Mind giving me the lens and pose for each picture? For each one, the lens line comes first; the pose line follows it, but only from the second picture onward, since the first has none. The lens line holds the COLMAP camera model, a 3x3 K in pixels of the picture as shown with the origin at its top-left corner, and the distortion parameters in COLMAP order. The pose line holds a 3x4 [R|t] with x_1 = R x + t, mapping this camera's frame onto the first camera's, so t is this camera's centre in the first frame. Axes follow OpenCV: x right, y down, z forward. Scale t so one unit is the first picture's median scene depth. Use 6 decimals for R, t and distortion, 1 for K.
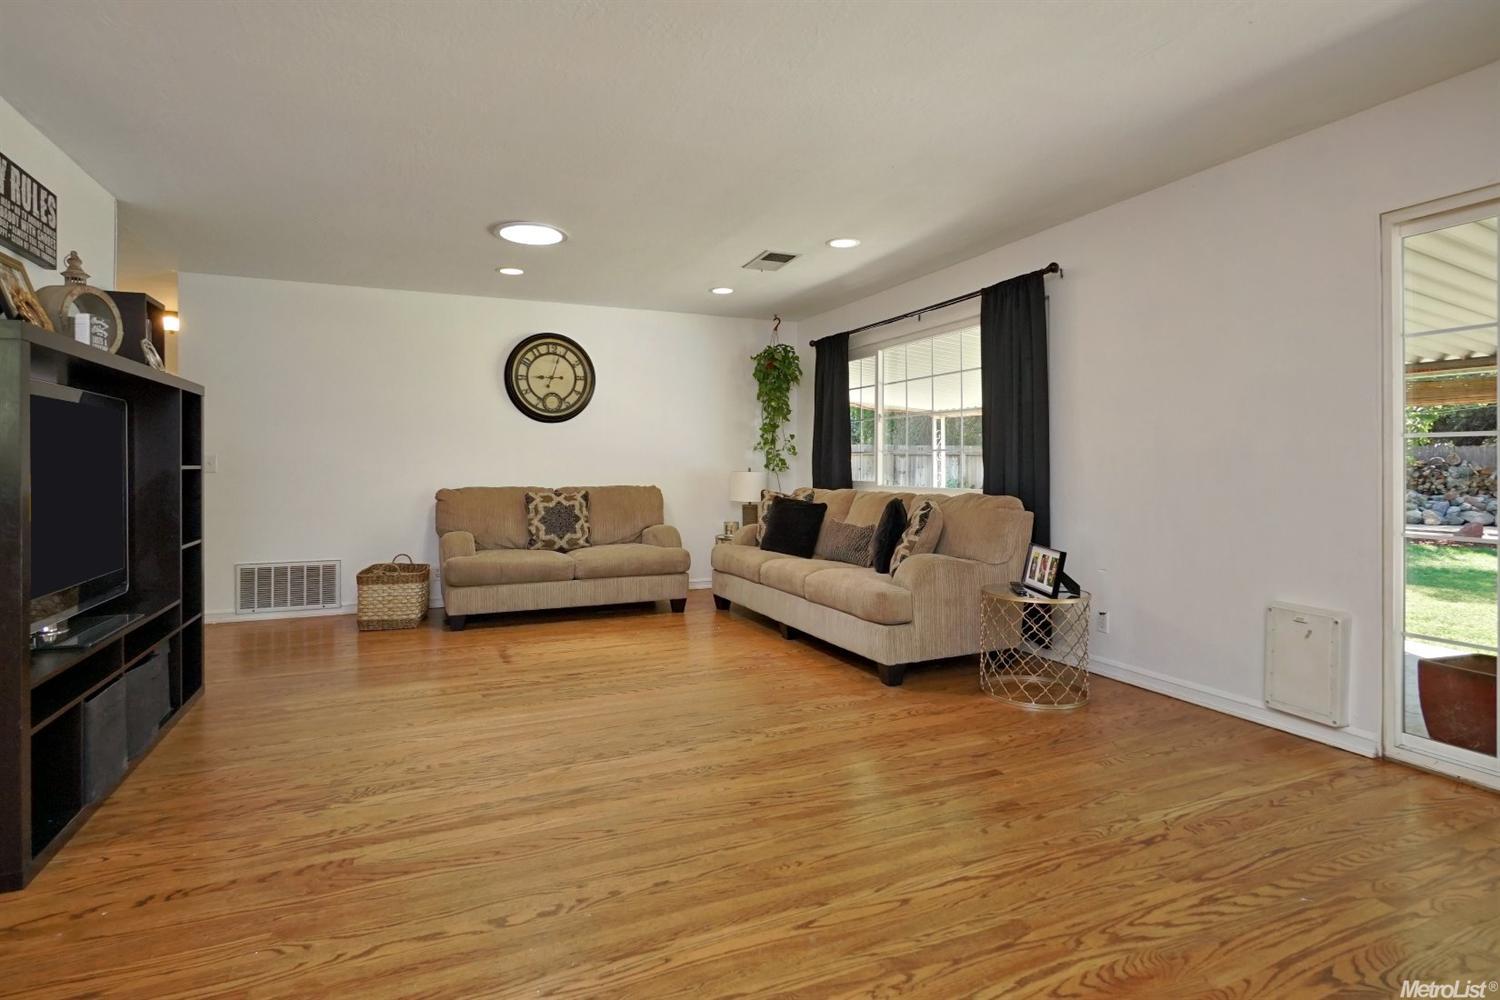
lens RADIAL K [[818.9, 0, 742.7], [0, 818.9, 464.6], [0, 0, 1]] dist [-0.002408, -0.000584]
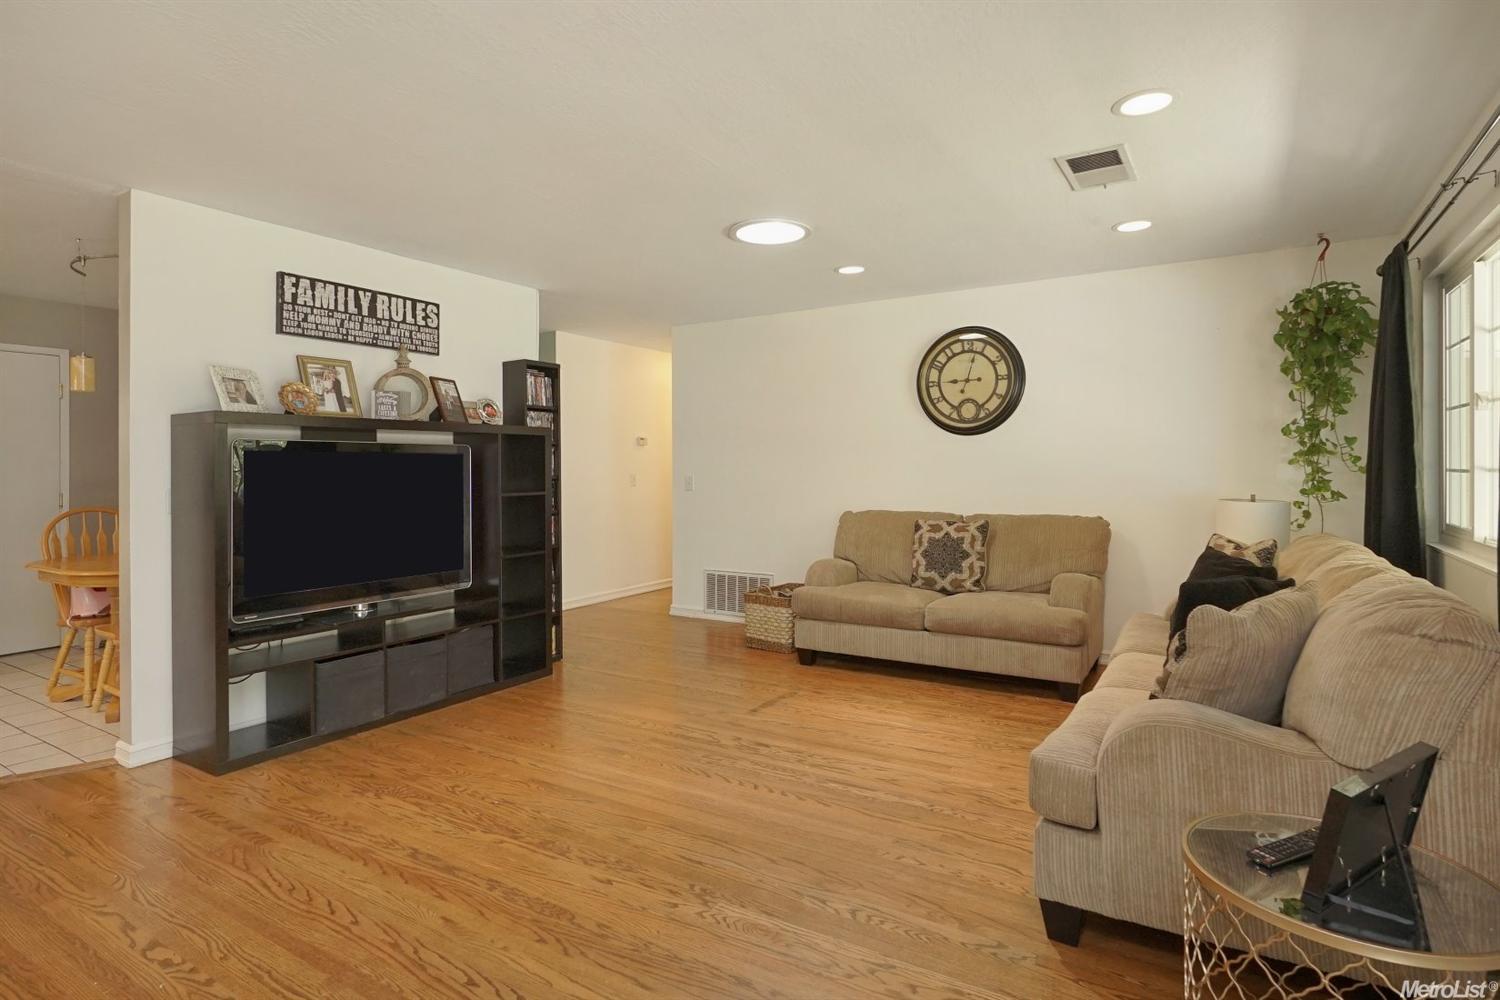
lens RADIAL K [[818.9, 0, 742.7], [0, 818.9, 464.6], [0, 0, 1]] dist [-0.002408, -0.000584]
pose [[0.526935, -0.005253, -0.849889, 0.389902], [0.008667, 0.999962, -0.000807, -0.025495], [0.849861, -0.006941, 0.526961, 0.416266]]
